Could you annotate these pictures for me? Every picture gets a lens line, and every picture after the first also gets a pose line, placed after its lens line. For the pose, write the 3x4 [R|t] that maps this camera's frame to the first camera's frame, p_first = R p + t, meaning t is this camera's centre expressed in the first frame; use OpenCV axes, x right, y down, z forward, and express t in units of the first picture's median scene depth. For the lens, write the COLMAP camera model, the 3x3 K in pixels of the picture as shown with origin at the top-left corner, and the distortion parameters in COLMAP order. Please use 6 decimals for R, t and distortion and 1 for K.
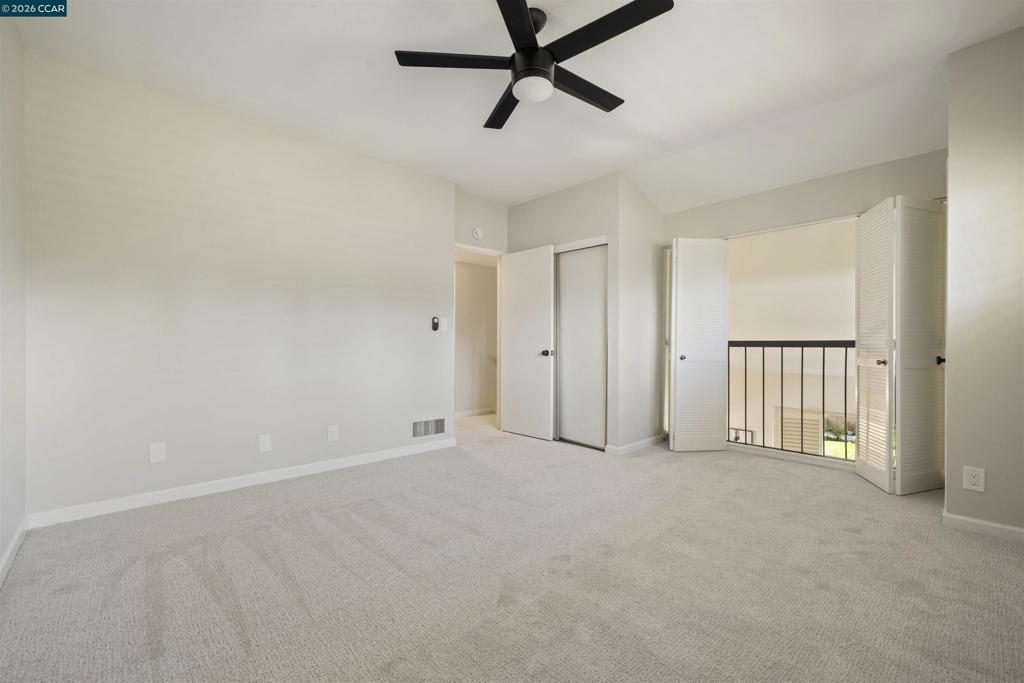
lens RADIAL K [[435.6, 0, 517.2], [0, 435.6, 340.9], [0, 0, 1]] dist [0.002352, 0.000749]
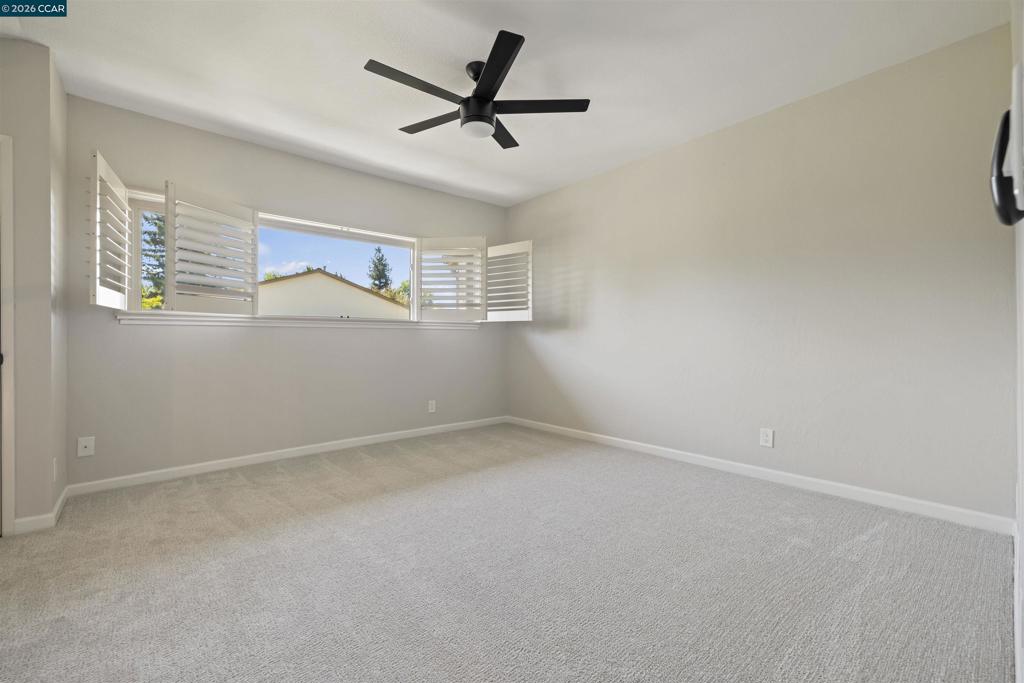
lens RADIAL K [[435.6, 0, 517.2], [0, 435.6, 340.9], [0, 0, 1]] dist [0.002352, 0.000749]
pose [[-0.999955, 0.006420, 0.007051, -0.045915], [0.006412, 0.999979, -0.001179, 0.009648], [-0.007058, -0.001134, -0.999974, 1.165270]]
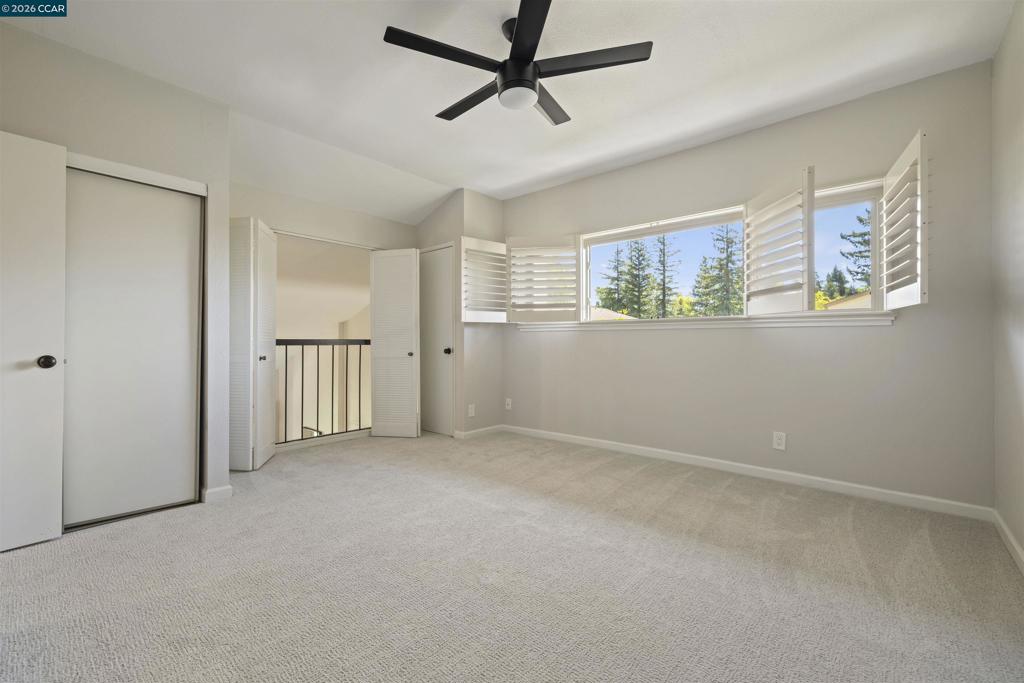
lens RADIAL K [[435.6, 0, 517.2], [0, 435.6, 340.9], [0, 0, 1]] dist [0.002352, 0.000749]
pose [[-0.112297, 0.003089, 0.993670, -0.527251], [-0.003312, 0.999988, -0.003483, 0.005271], [-0.993669, -0.003682, -0.112285, 0.588973]]
